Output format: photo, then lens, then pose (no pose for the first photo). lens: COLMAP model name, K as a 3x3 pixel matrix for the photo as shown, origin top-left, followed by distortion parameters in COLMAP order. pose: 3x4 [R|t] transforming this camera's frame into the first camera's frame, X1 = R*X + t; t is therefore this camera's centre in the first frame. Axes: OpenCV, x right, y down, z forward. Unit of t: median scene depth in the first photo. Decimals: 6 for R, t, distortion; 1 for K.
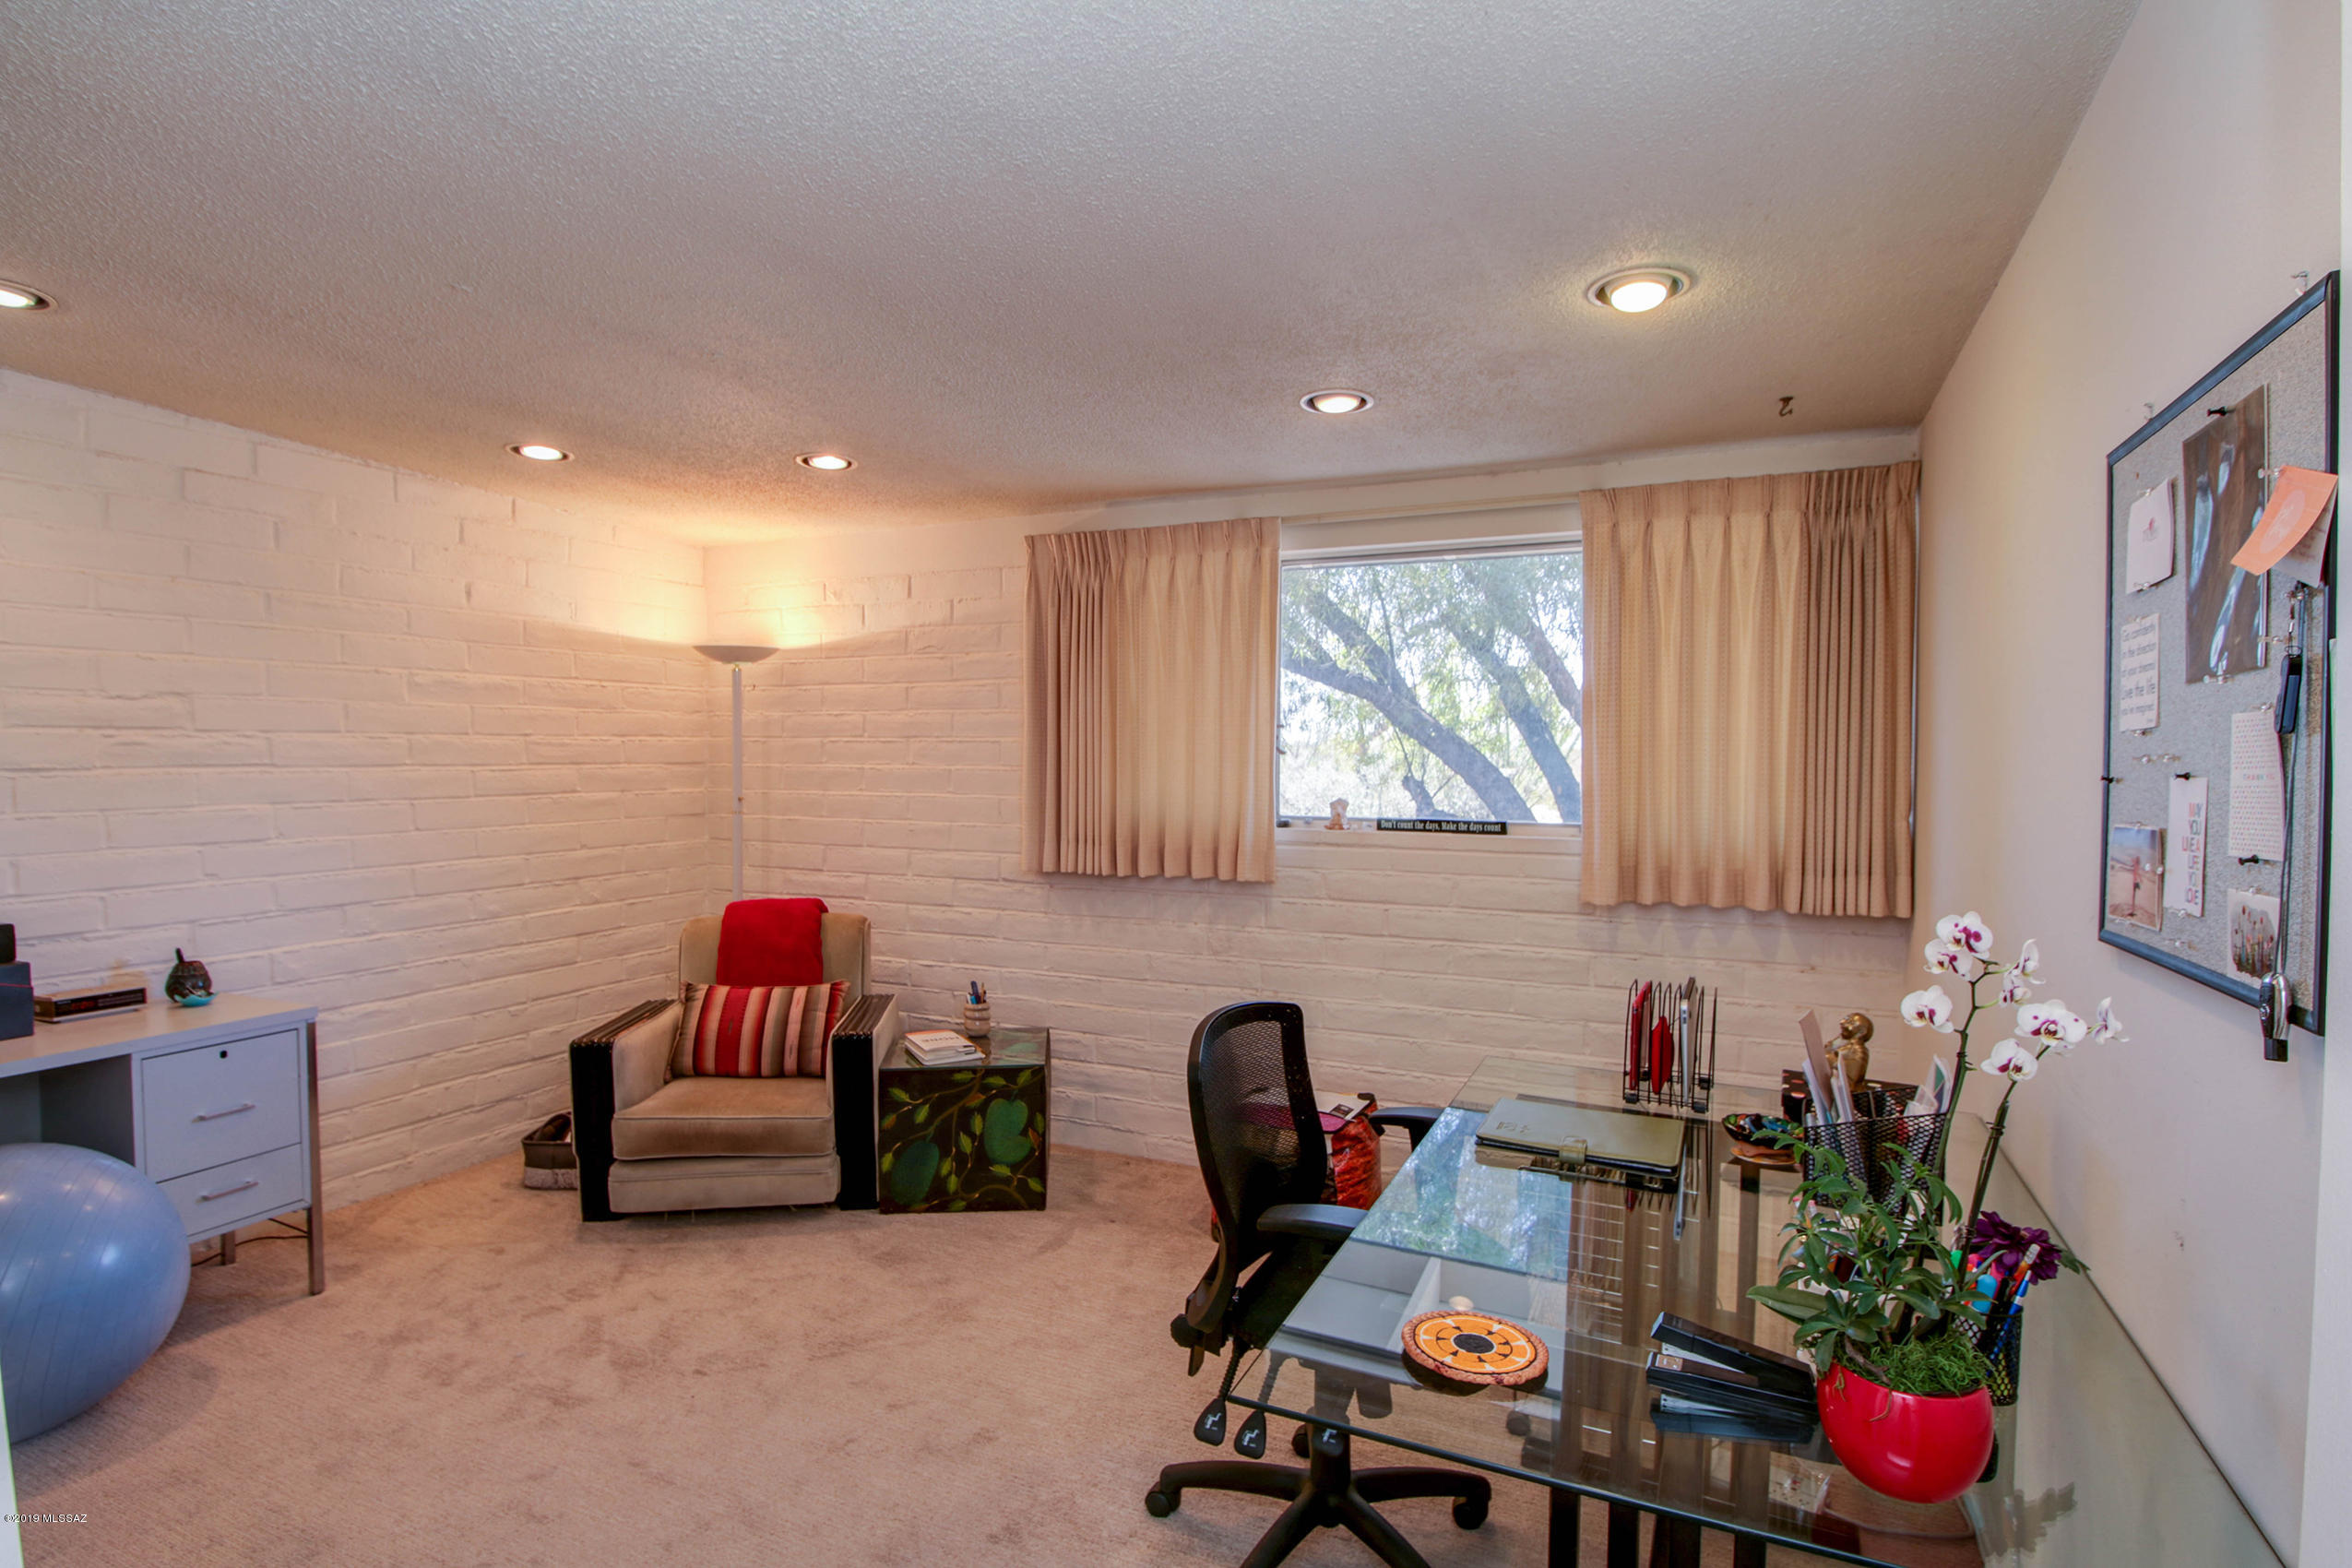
lens RADIAL K [[1164.4, 0, 1172.1], [0, 1164.4, 791.6], [0, 0, 1]] dist [-0.002065, -0.000200]
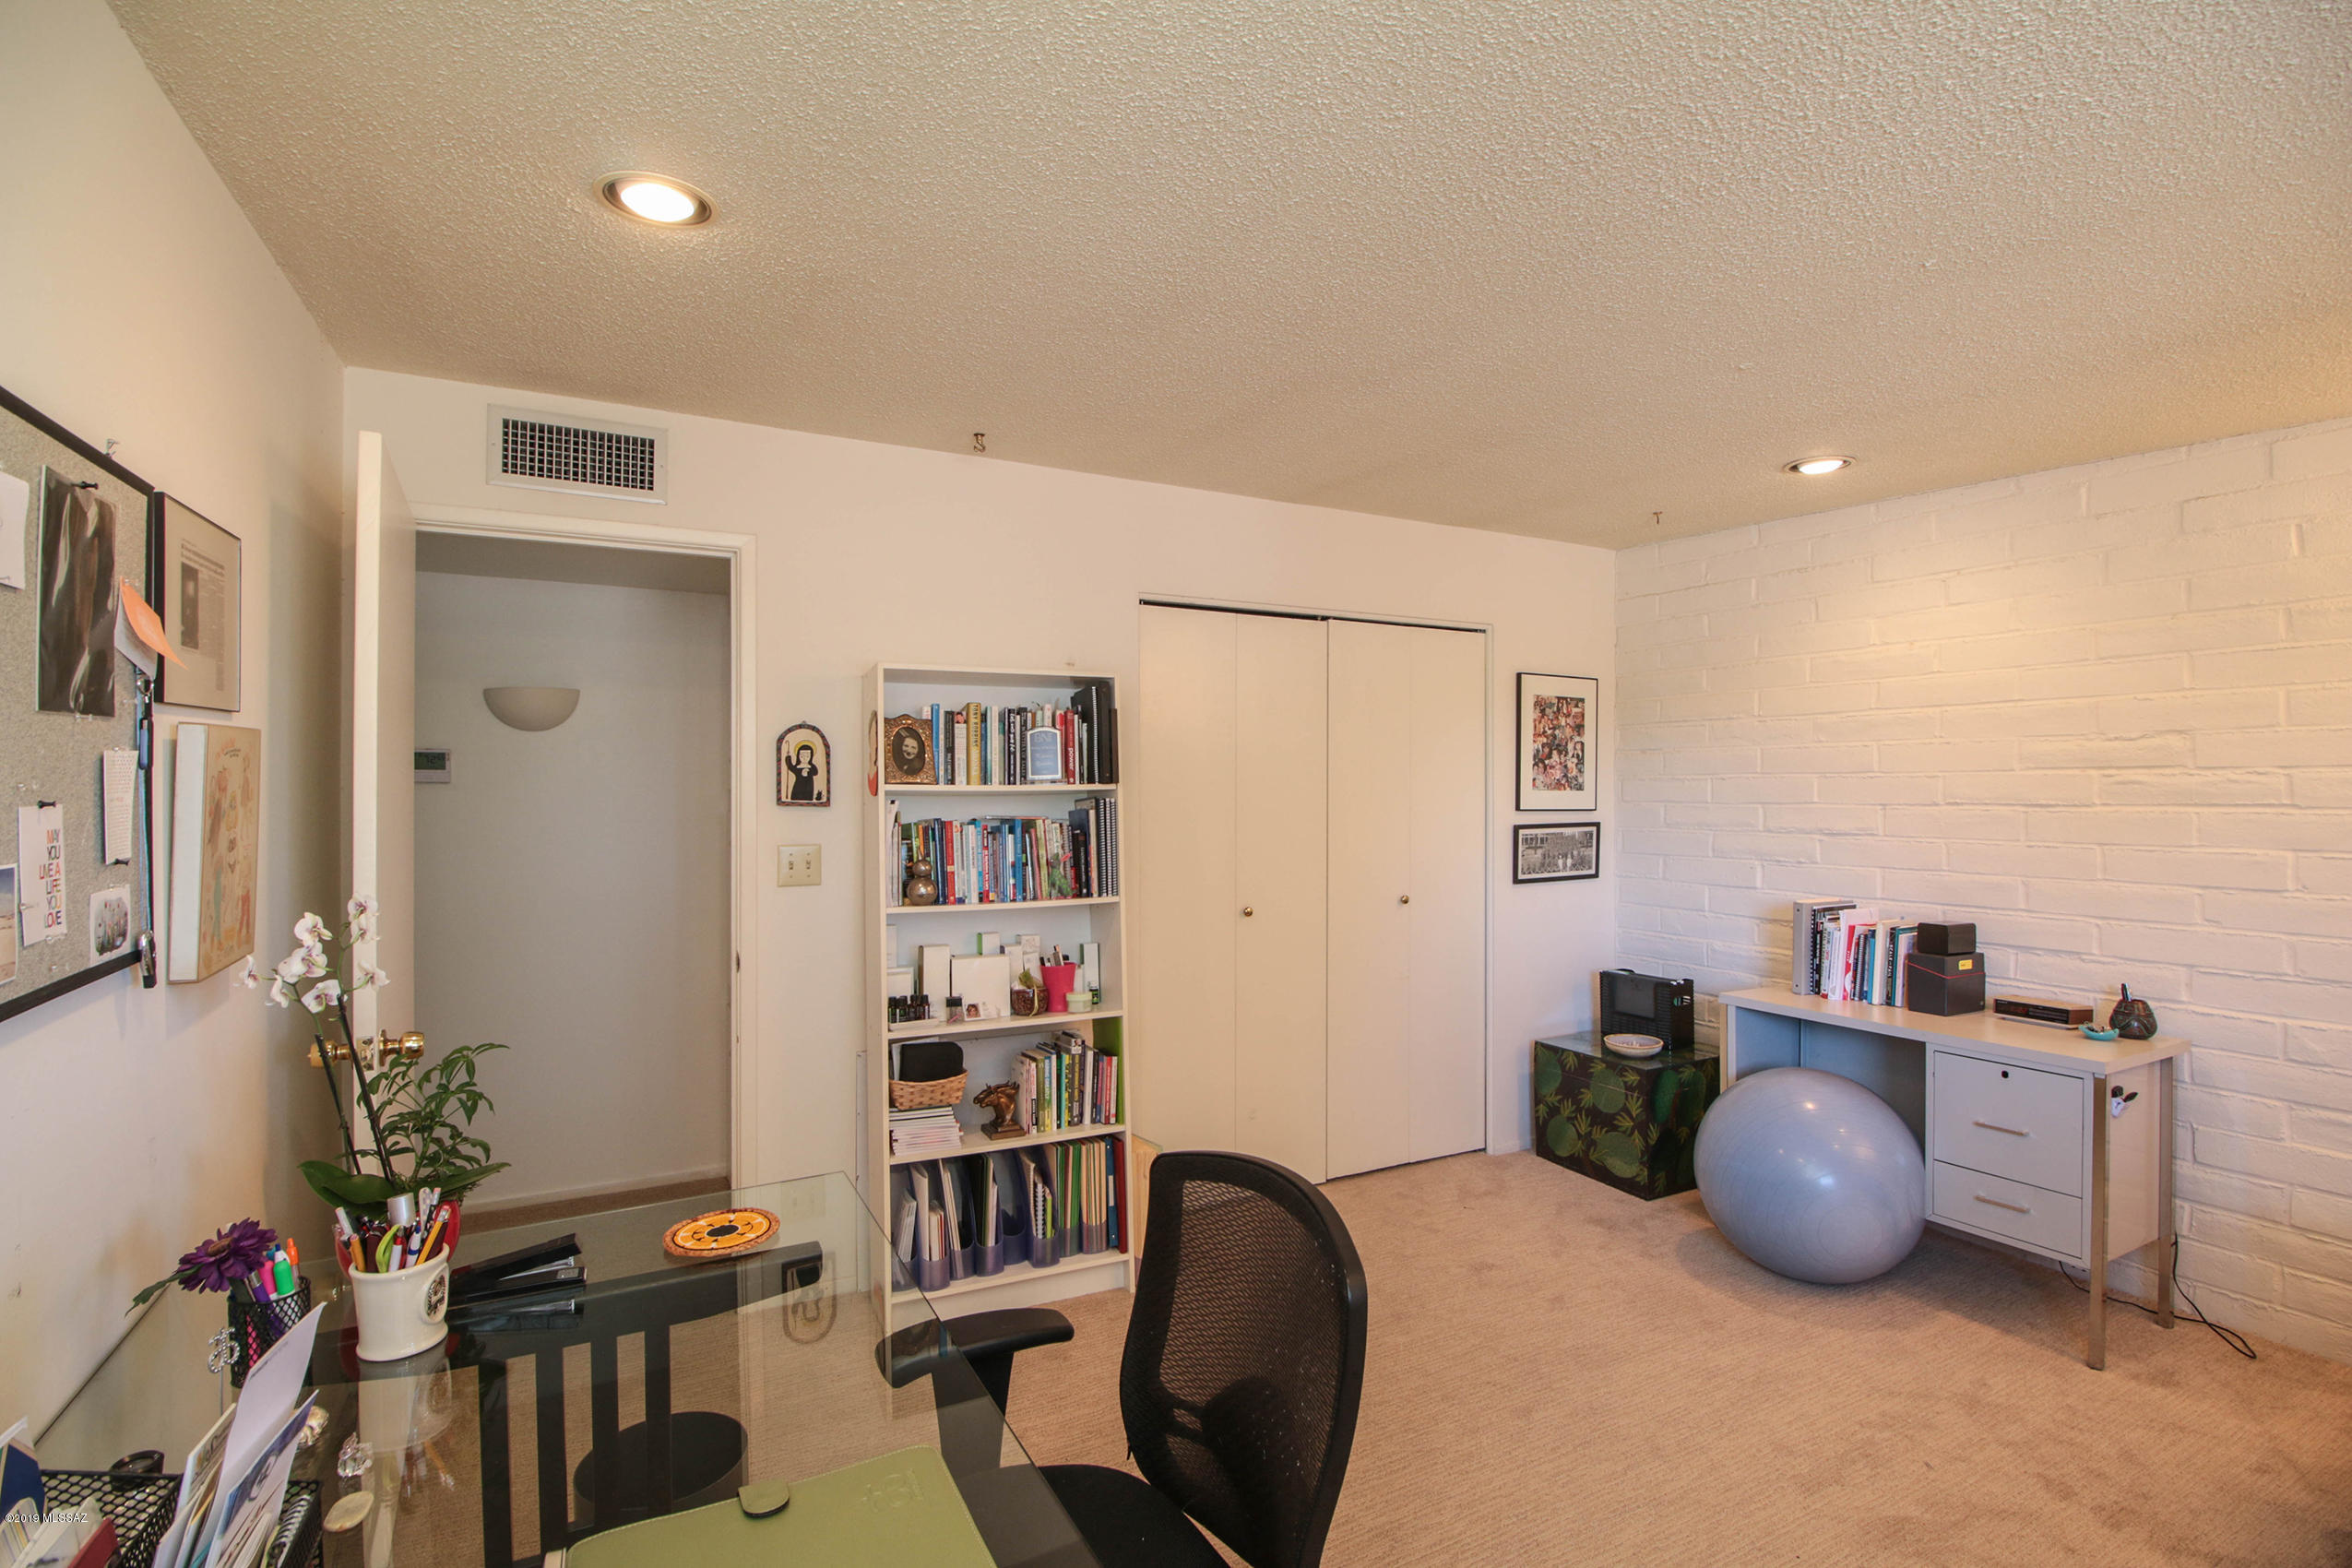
lens RADIAL K [[1087.2, 0, 1170.7], [0, 1087.2, 775.1], [0, 0, 1]] dist [-0.008617, -0.005546]
pose [[-0.596409, -0.010990, -0.802605, 0.396466], [-0.032012, 0.999436, 0.010103, -0.029983], [0.802042, 0.031719, -0.596425, 0.888530]]
